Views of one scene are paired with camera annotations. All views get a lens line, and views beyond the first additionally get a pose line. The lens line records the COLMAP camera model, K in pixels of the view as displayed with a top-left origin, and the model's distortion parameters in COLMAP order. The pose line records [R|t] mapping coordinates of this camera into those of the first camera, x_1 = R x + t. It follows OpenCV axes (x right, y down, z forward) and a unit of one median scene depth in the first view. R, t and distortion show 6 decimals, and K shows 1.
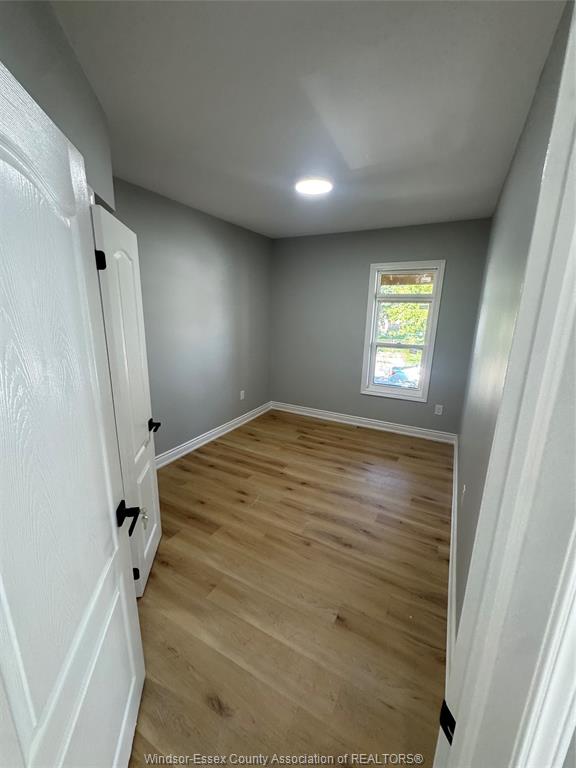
lens RADIAL K [[307.1, 0, 290.0], [0, 307.1, 385.0], [0, 0, 1]] dist [-0.004567, 0.000529]
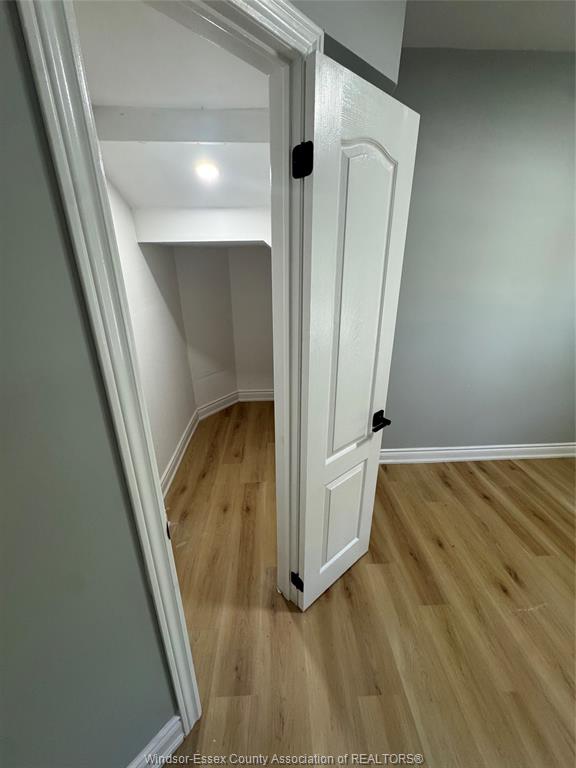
lens RADIAL K [[307.1, 0, 284.0], [0, 307.1, 385.0], [0, 0, 1]] dist [-0.004567, 0.000529]
pose [[0.506073, 0.278529, -0.816279, -0.001883], [-0.180892, 0.959648, 0.215301, -0.045926], [0.843308, 0.038700, 0.536036, 0.329590]]
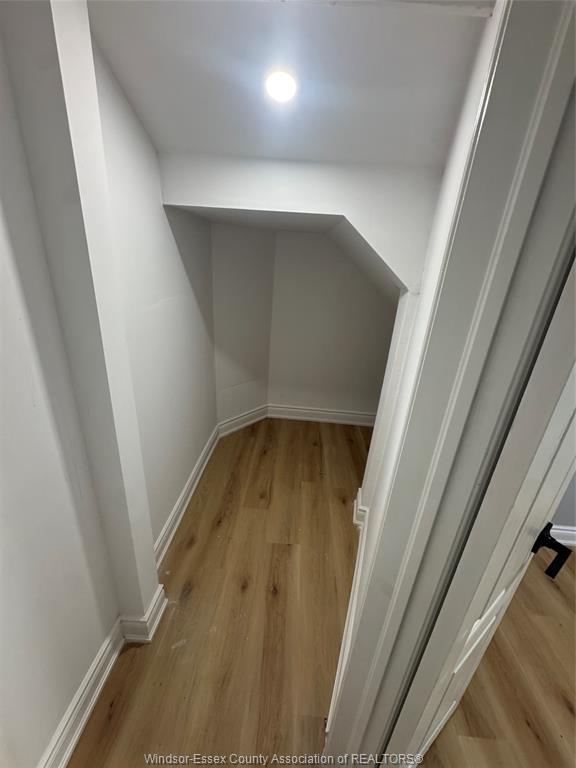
lens RADIAL K [[307.1, 0, 286.1], [0, 307.1, 387.4], [0, 0, 1]] dist [-0.004567, 0.000529]
pose [[0.426612, 0.339371, -0.838349, -0.253572], [-0.270701, 0.932351, 0.239671, -0.044768], [0.862974, 0.124695, 0.489620, 0.380519]]
